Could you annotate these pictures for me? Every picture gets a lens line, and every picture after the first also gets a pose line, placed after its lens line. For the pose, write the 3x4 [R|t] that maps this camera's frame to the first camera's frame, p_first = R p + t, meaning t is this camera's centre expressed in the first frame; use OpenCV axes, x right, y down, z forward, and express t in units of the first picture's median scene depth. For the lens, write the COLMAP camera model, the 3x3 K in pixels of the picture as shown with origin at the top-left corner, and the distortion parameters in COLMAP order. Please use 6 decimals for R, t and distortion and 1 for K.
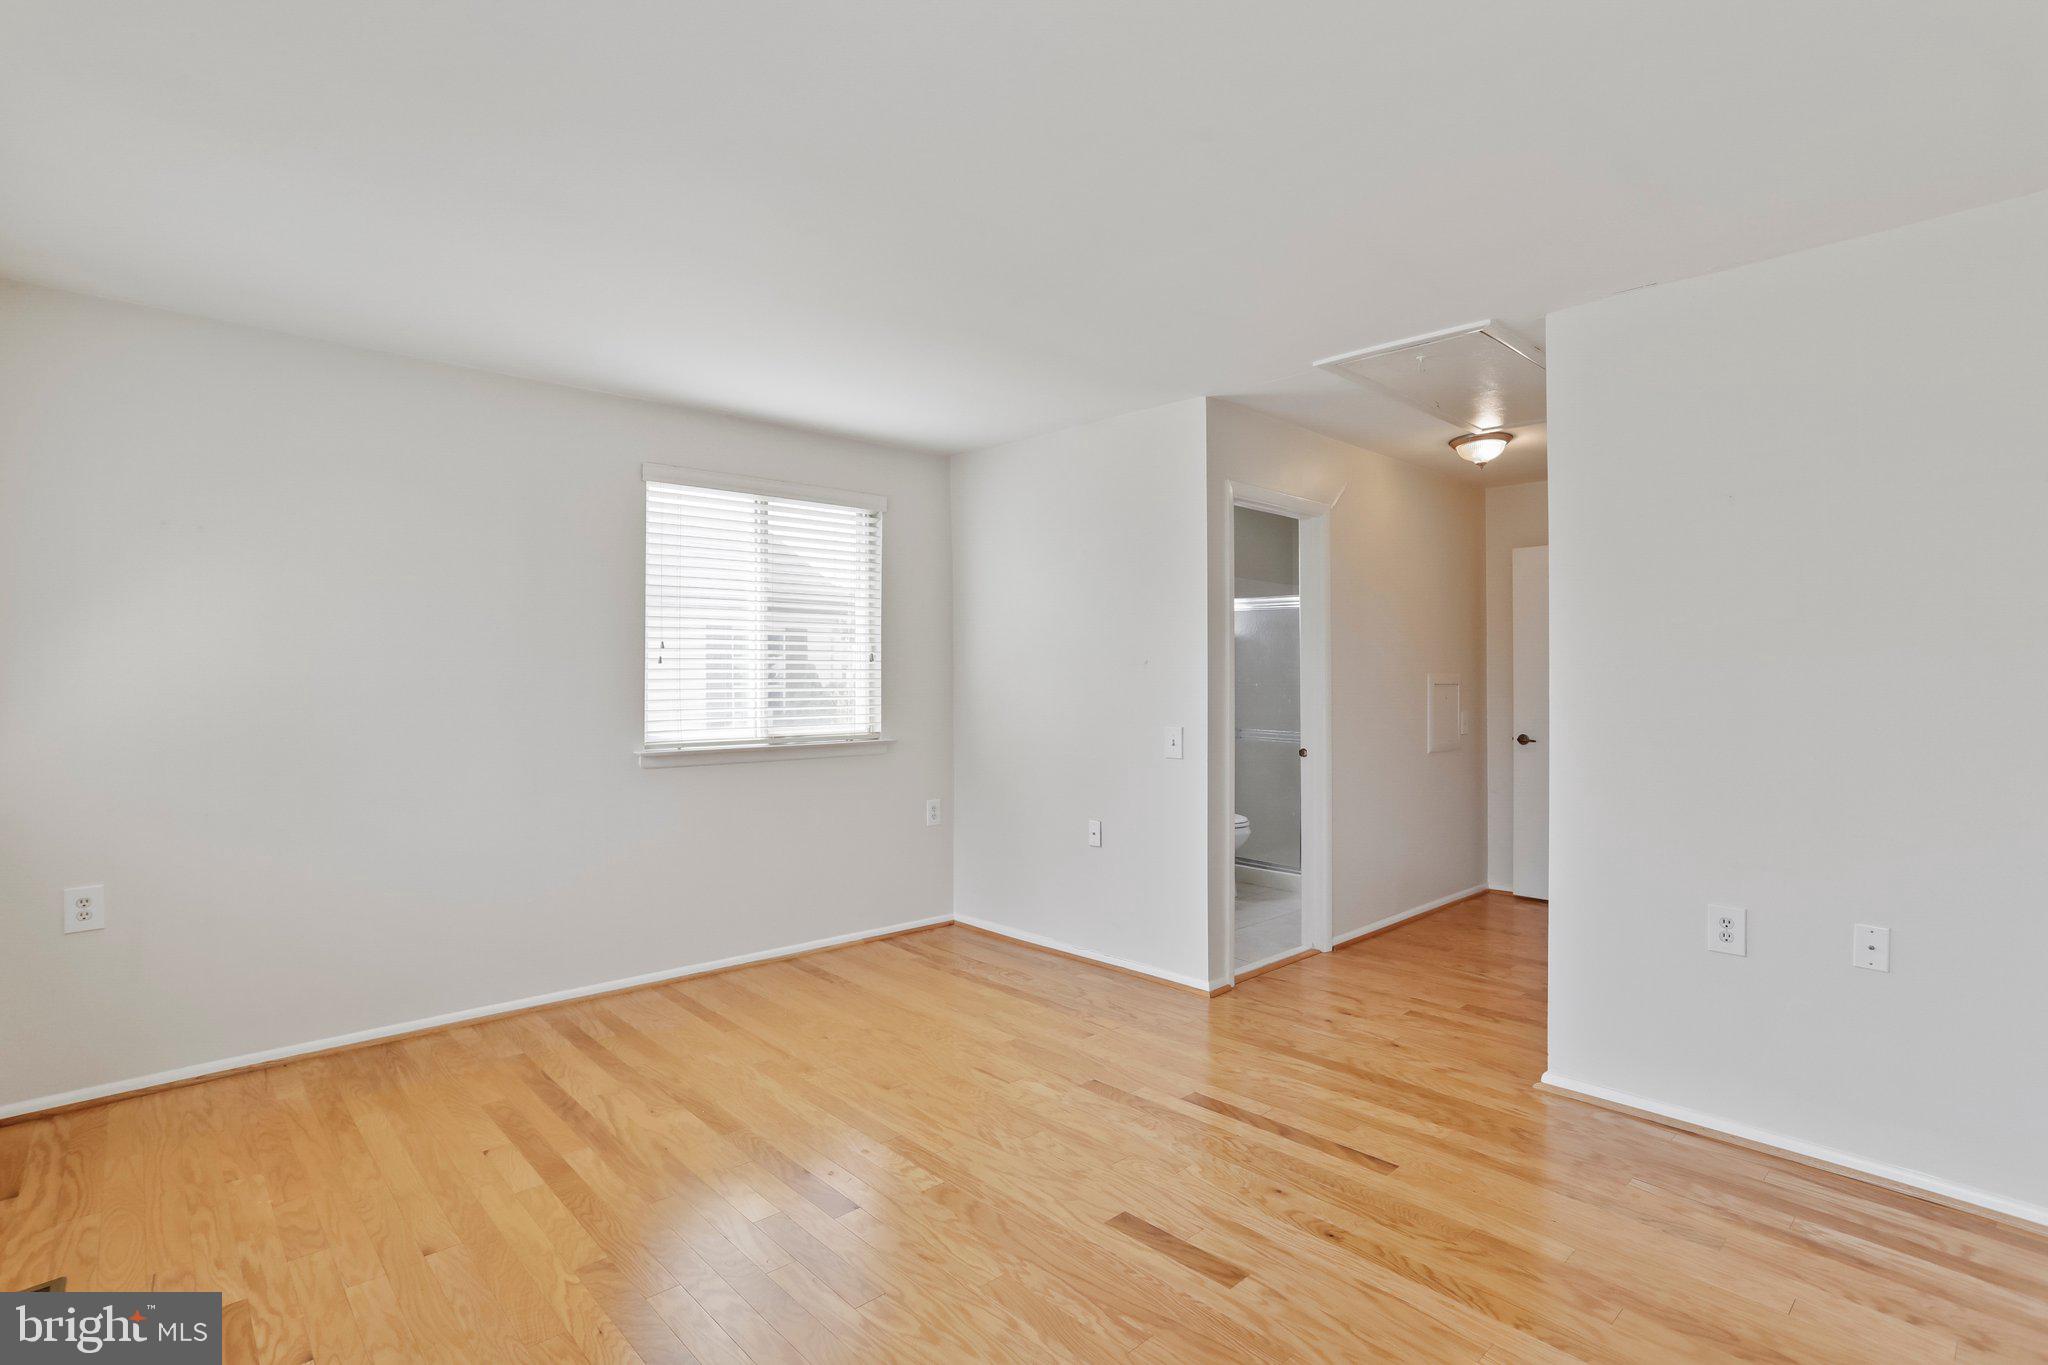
lens RADIAL K [[997.1, 0, 1014.3], [0, 997.1, 677.7], [0, 0, 1]] dist [-0.042386, 0.019385]
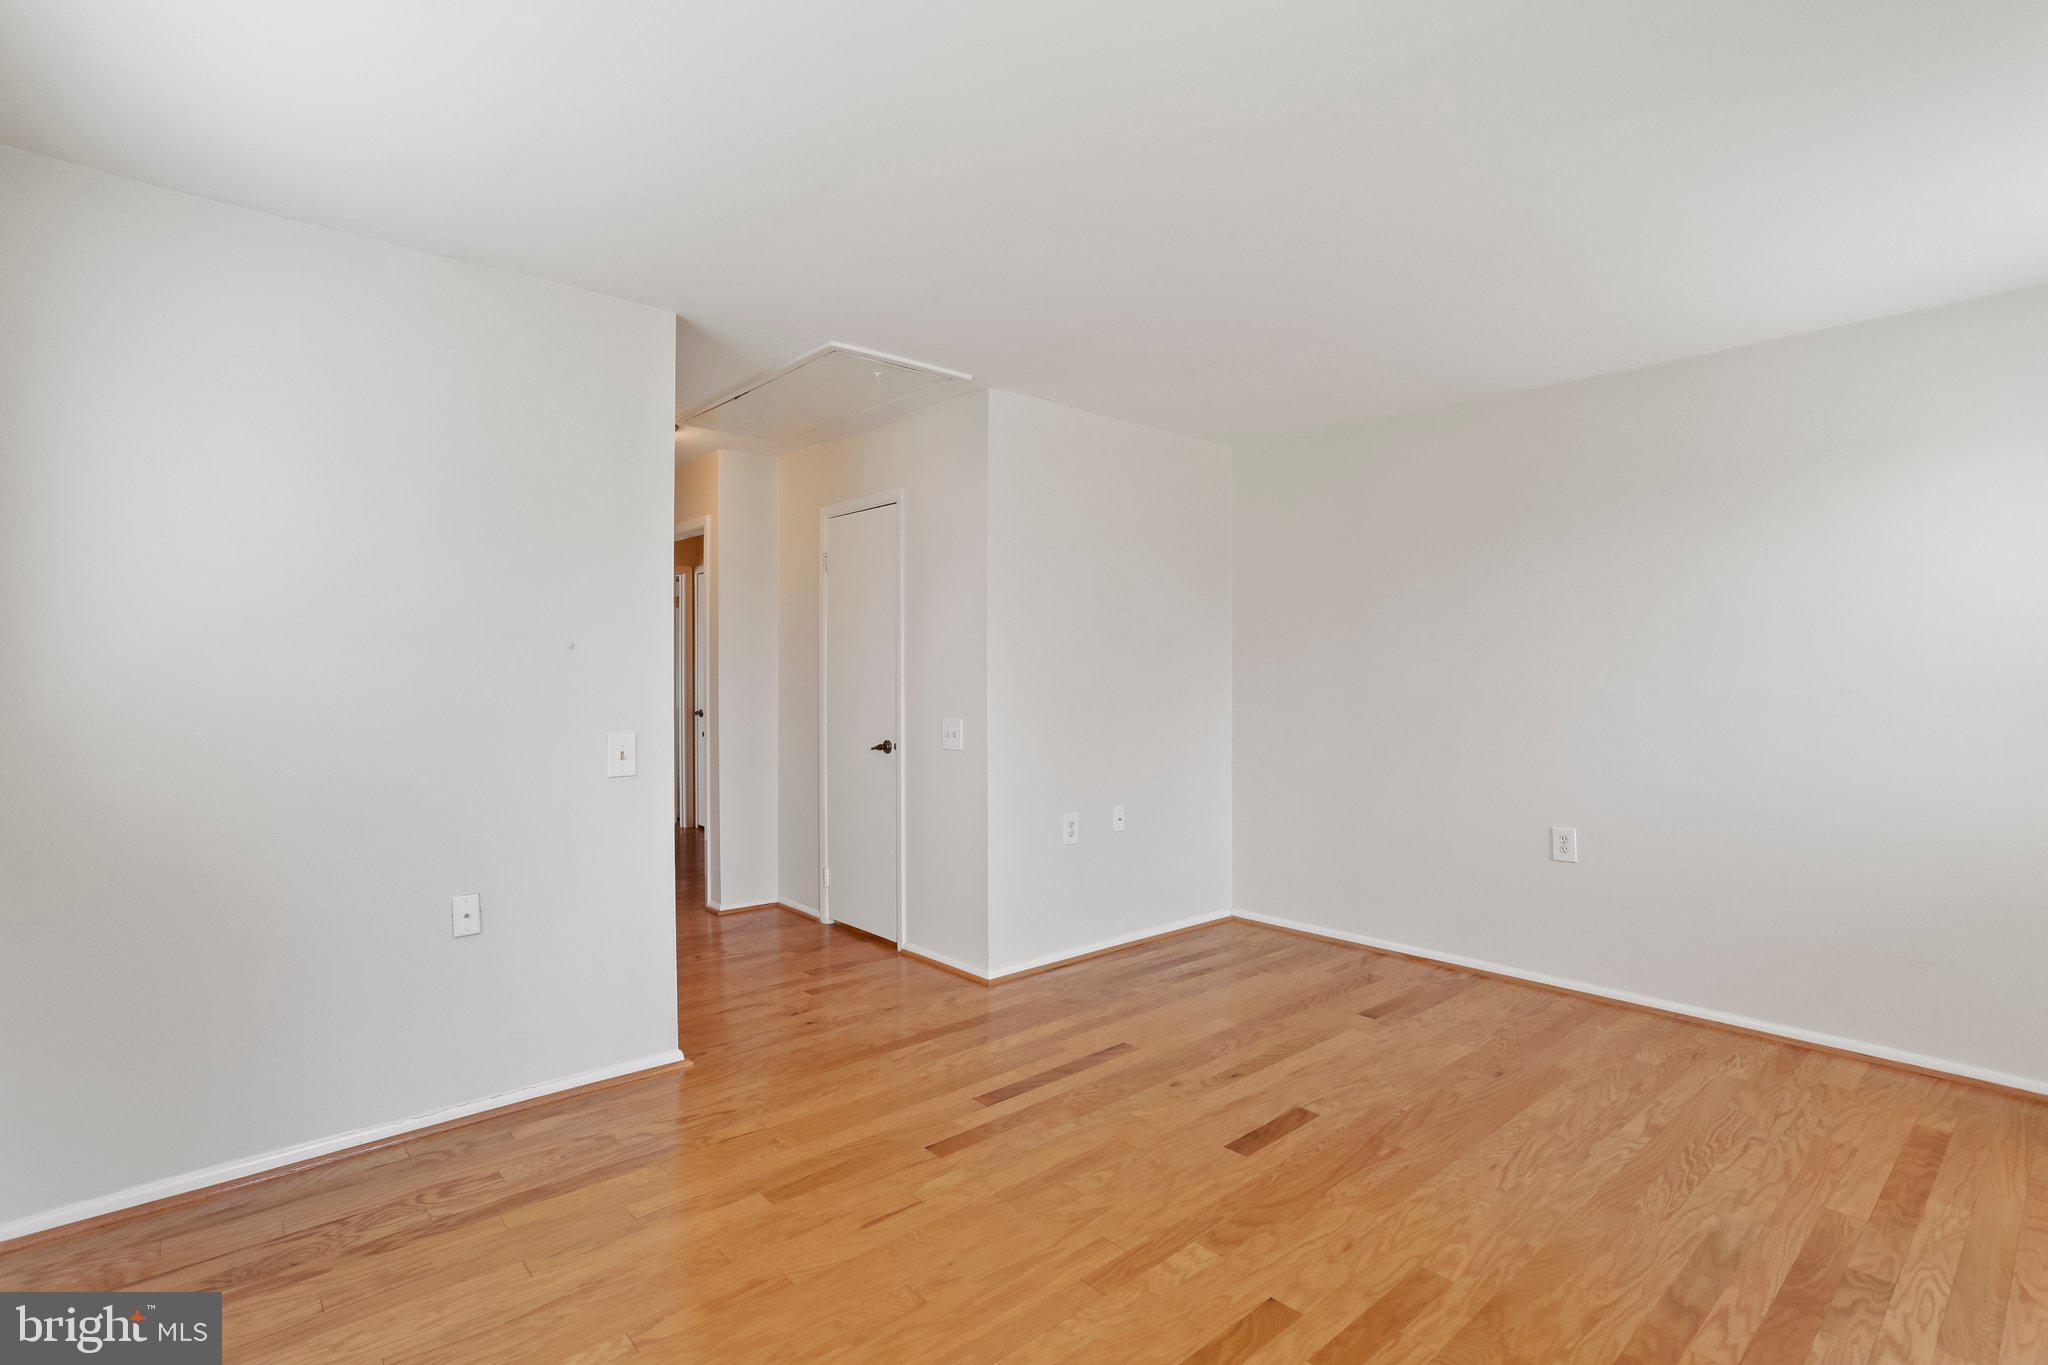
lens RADIAL K [[997.1, 0, 1020.1], [0, 997.1, 674.0], [0, 0, 1]] dist [-0.042386, 0.019385]
pose [[0.013686, -0.003337, 0.999901, -0.827511], [-0.002497, 0.999991, 0.003372, 0.002424], [-0.999903, -0.002543, 0.013678, 1.000139]]
